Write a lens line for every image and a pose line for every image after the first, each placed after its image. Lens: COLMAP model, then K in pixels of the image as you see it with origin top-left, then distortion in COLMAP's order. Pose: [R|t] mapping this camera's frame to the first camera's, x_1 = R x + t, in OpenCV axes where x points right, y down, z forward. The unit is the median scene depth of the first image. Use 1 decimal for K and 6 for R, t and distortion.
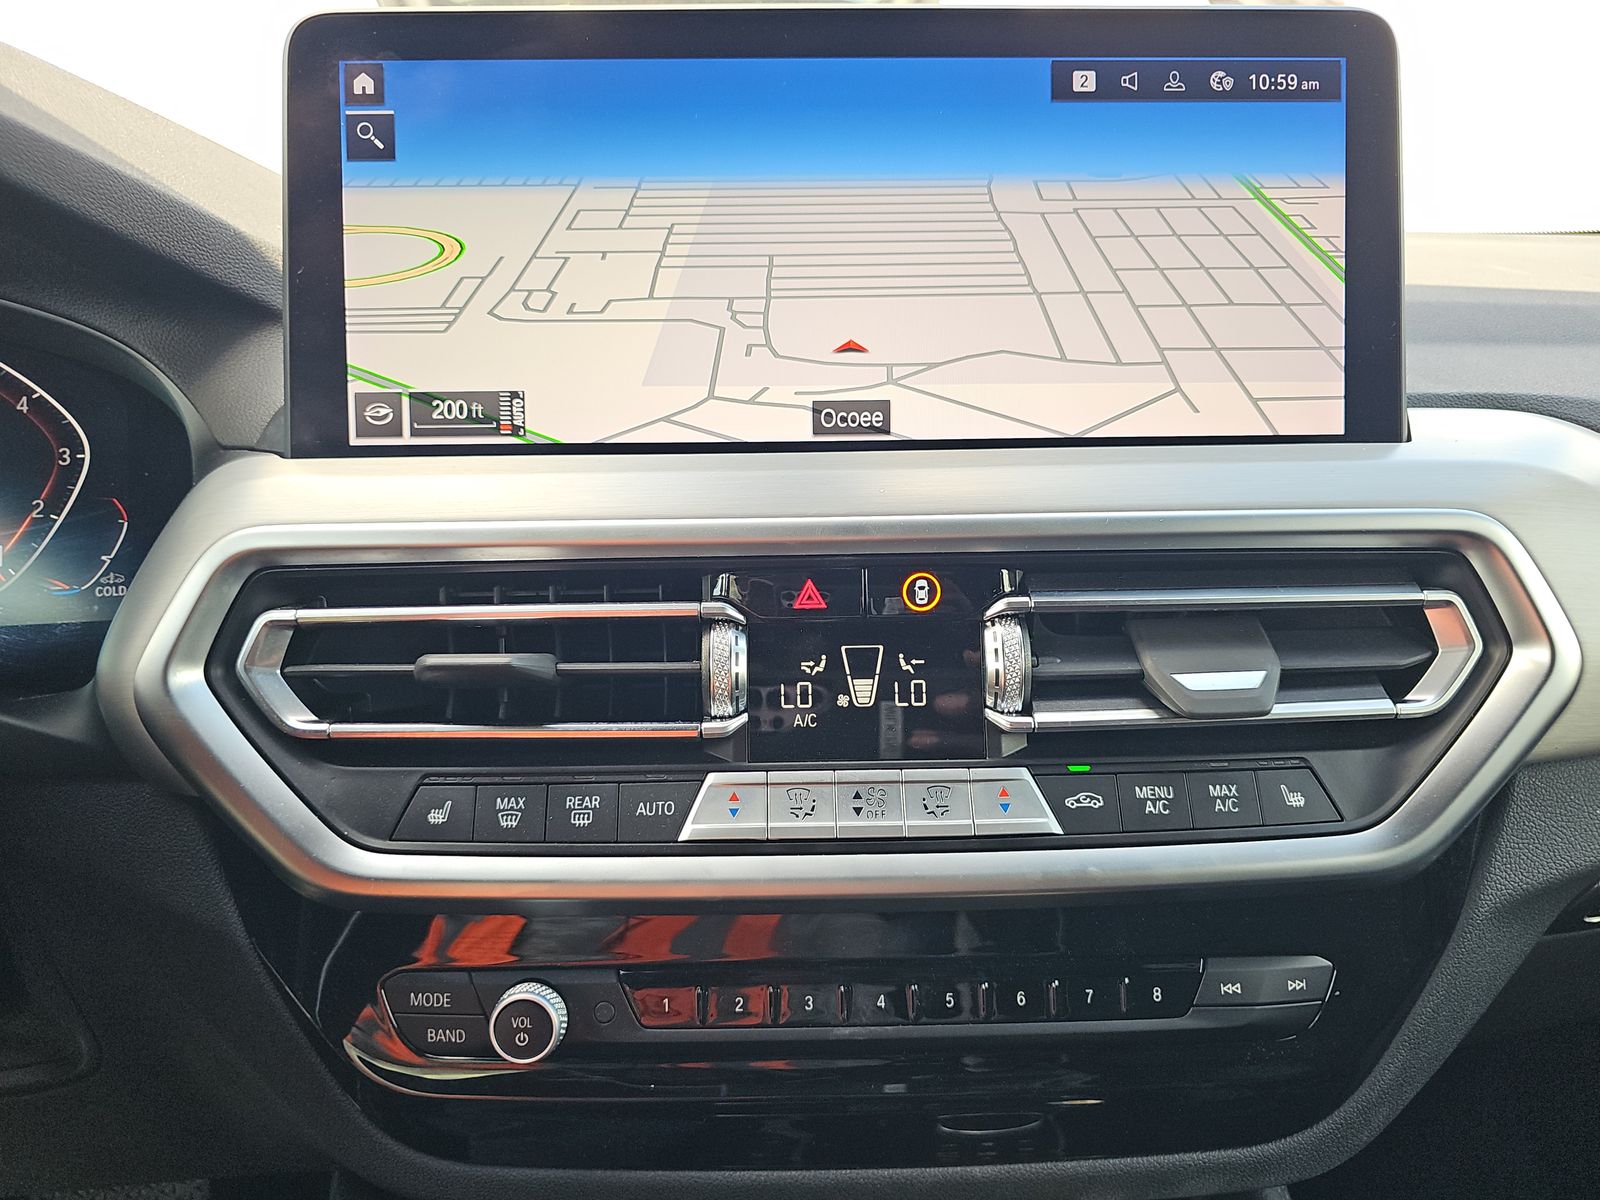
lens RADIAL K [[1040.7, 0, 800.0], [0, 1040.7, 600.0], [0, 0, 1]] dist [0.060213, -0.096162]
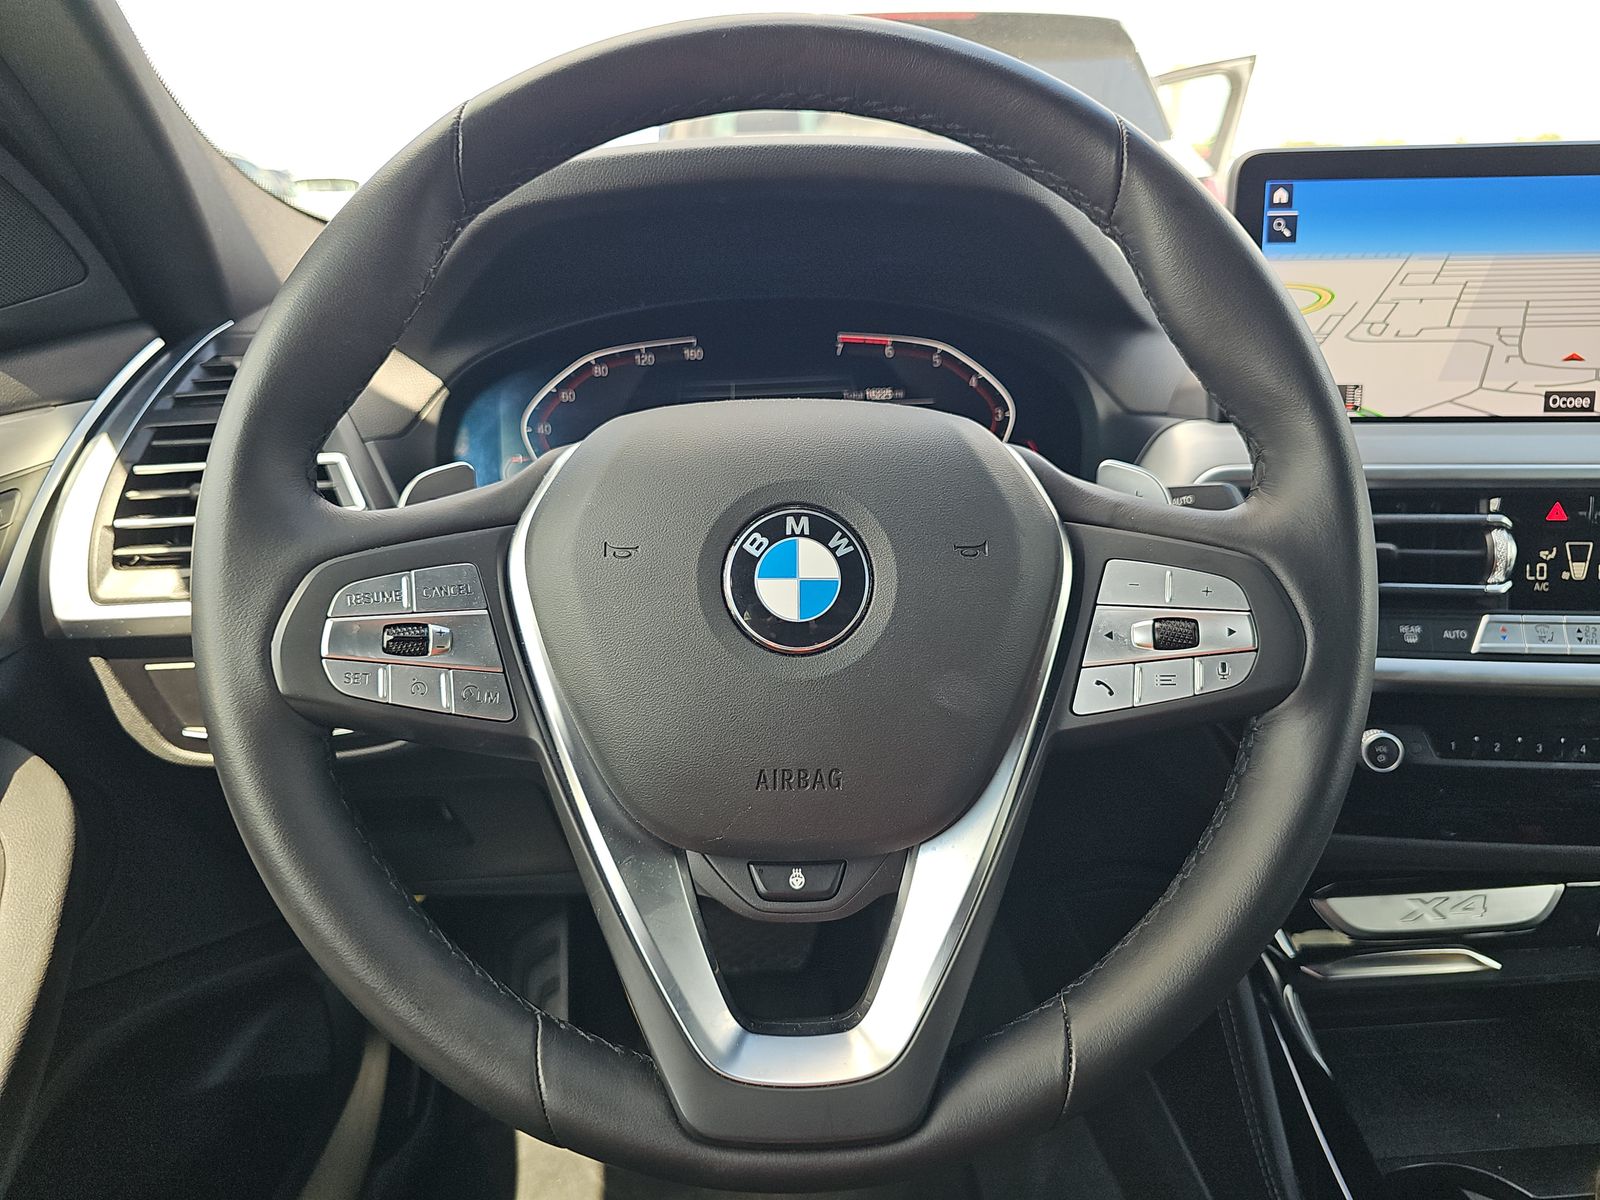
lens RADIAL K [[1070.1, 0, 800.0], [0, 1070.1, 600.0], [0, 0, 1]] dist [0.025886, -0.022610]
pose [[0.995886, 0.028510, -0.086016, -1.003886], [-0.021213, 0.996191, 0.084583, 0.015547], [0.088100, -0.082410, 0.992697, -0.802984]]
